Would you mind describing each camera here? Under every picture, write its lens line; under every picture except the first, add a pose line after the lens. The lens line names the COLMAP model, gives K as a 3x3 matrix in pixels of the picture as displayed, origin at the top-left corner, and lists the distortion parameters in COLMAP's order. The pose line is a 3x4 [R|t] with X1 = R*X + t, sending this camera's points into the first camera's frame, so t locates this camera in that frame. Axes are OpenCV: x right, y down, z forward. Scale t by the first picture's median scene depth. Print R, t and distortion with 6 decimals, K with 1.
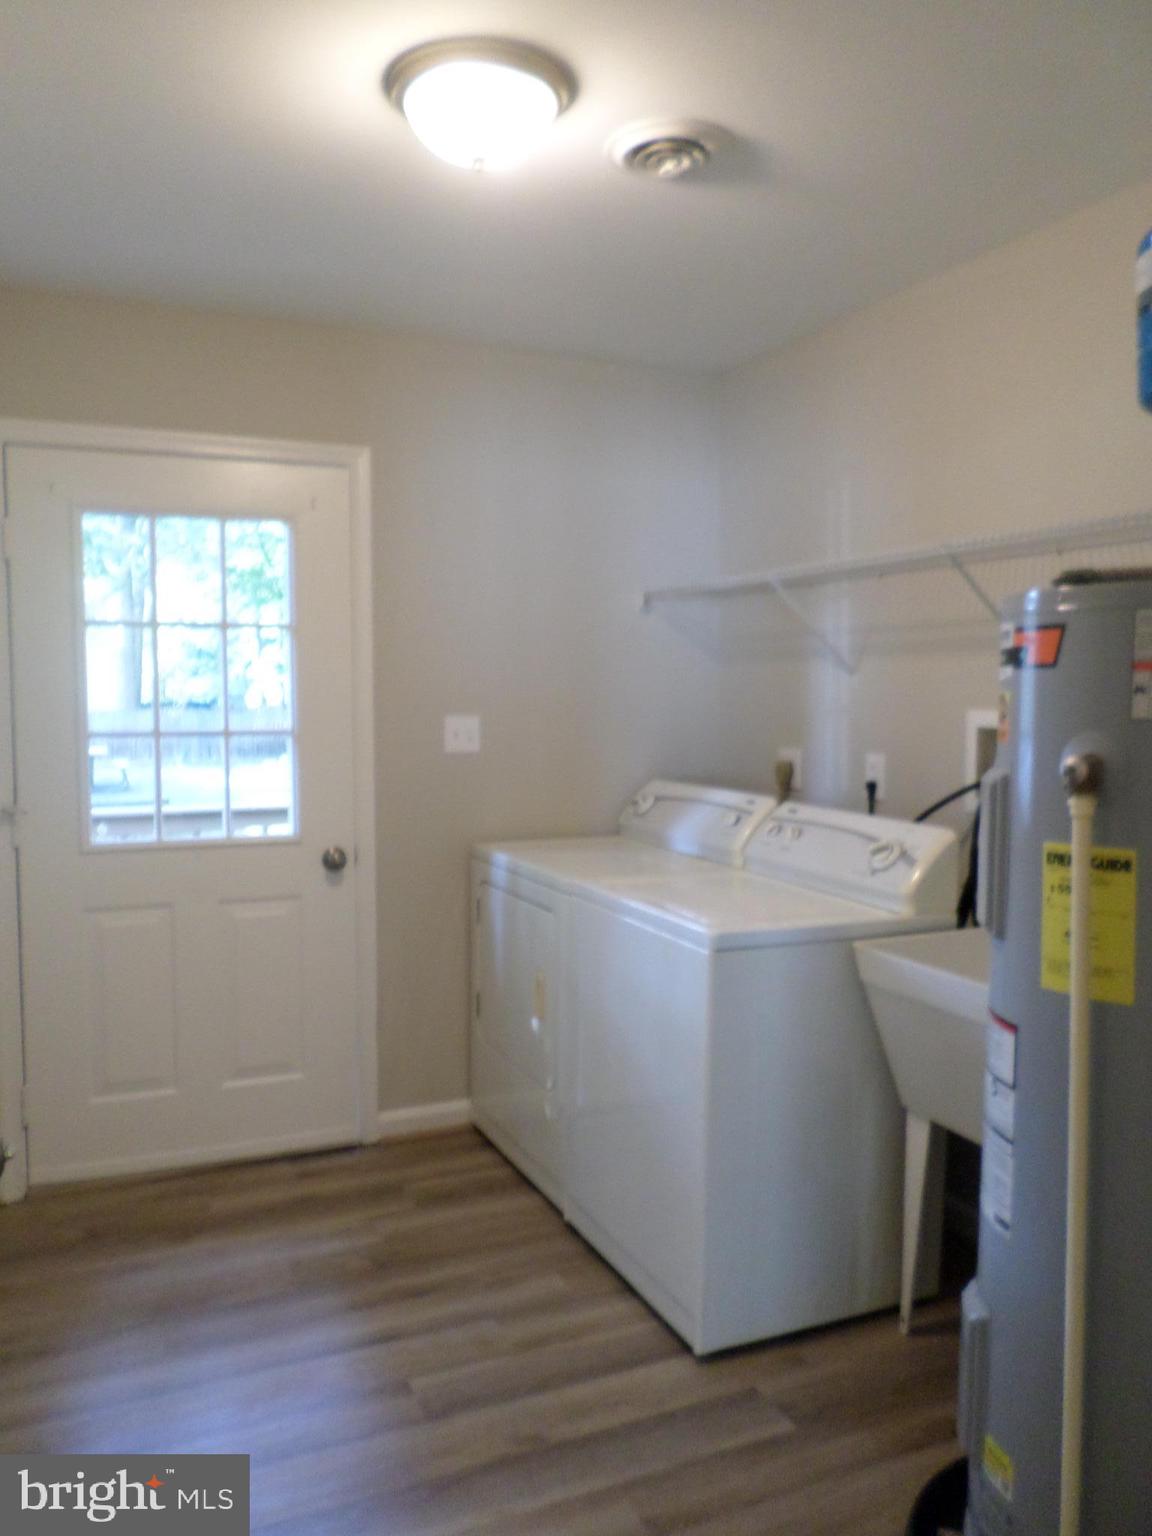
lens RADIAL K [[1217.5, 0, 560.7], [0, 1217.5, 769.0], [0, 0, 1]] dist [0.000335, -0.002931]
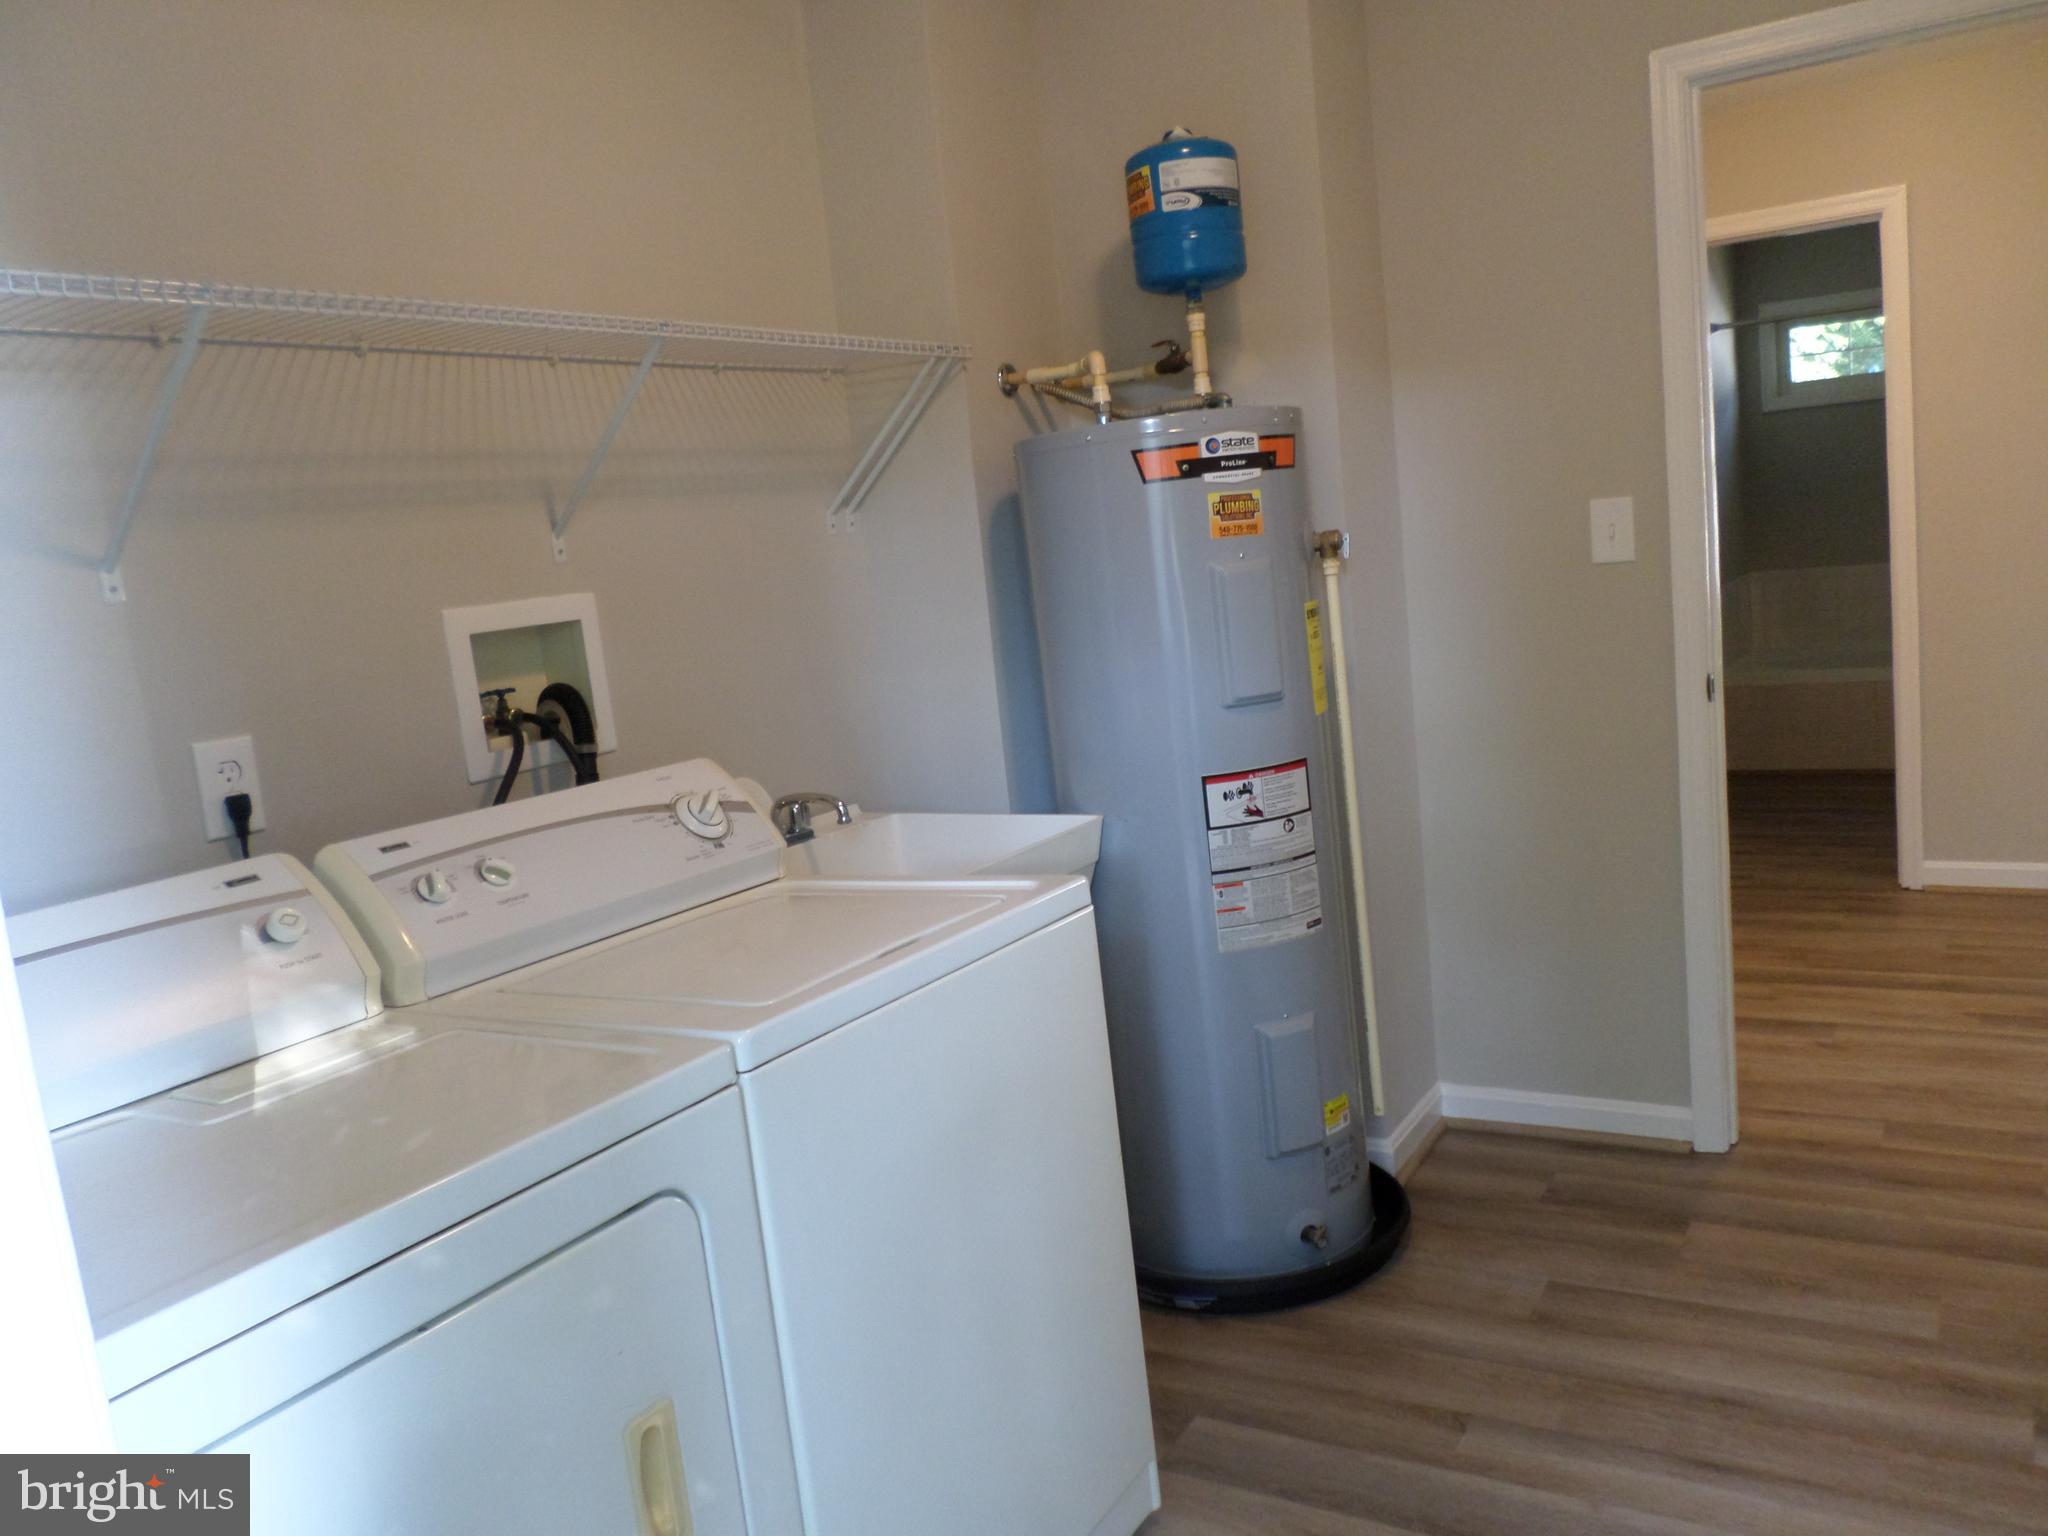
lens RADIAL K [[1561.6, 0, 1022.6], [0, 1561.6, 755.0], [0, 0, 1]] dist [-0.008815, -0.008123]
pose [[-0.560469, -0.056126, 0.826272, -0.612758], [0.160428, 0.971445, 0.174807, -0.091941], [-0.812489, 0.230531, -0.535460, 1.641284]]
